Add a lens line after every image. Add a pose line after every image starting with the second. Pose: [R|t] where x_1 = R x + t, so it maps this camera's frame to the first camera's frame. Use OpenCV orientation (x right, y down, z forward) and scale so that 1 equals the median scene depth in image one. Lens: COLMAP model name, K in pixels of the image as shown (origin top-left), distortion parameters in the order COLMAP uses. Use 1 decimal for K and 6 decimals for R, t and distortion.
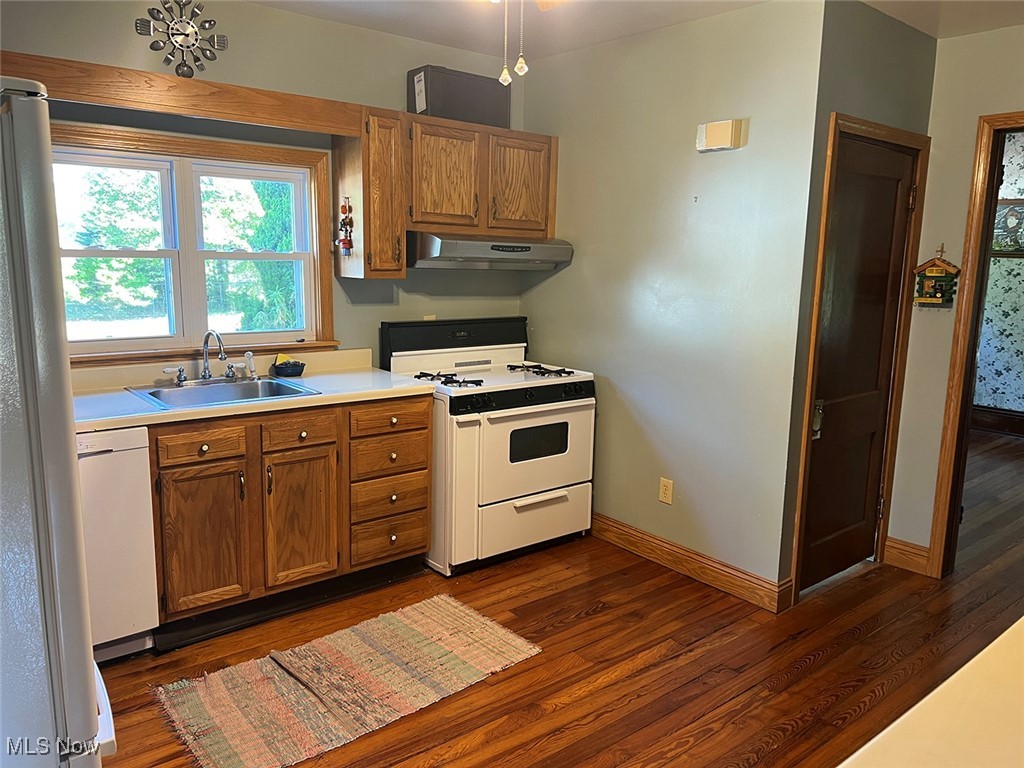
lens RADIAL K [[765.2, 0, 512.0], [0, 765.2, 384.0], [0, 0, 1]] dist [0.027742, -0.001851]
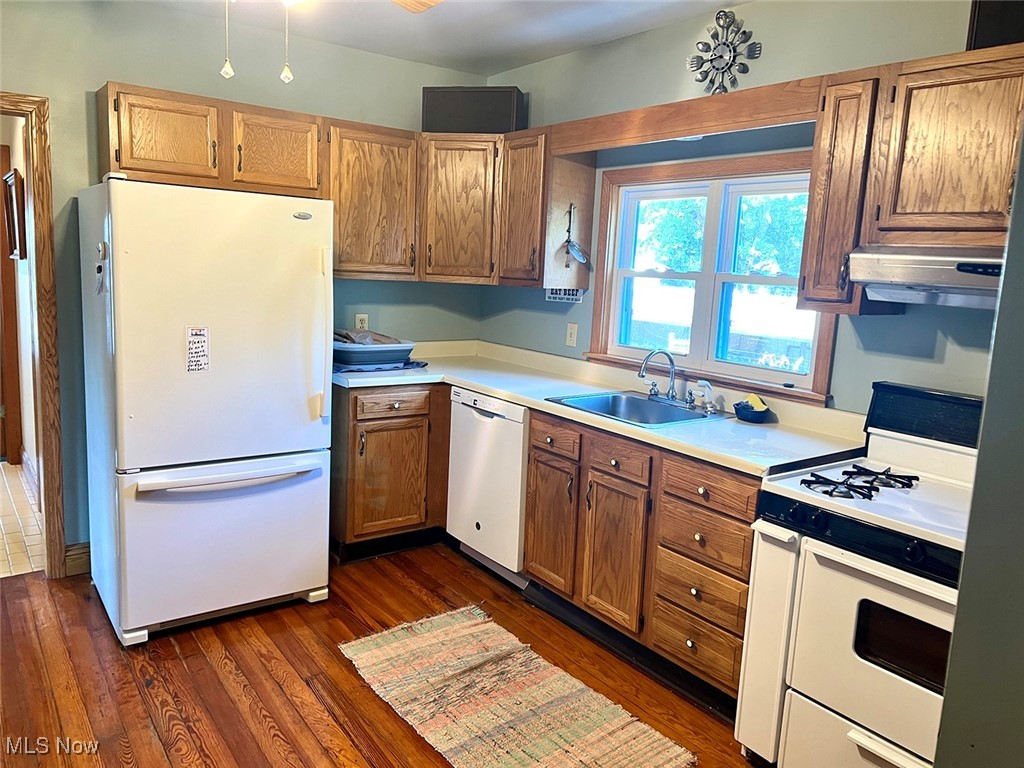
lens RADIAL K [[765.2, 0, 512.0], [0, 765.2, 384.0], [0, 0, 1]] dist [0.027742, -0.001851]
pose [[-0.048677, 0.141126, -0.988794, 0.596339], [-0.213527, 0.965611, 0.148328, -0.128811], [0.975724, 0.218354, -0.016868, 0.815502]]
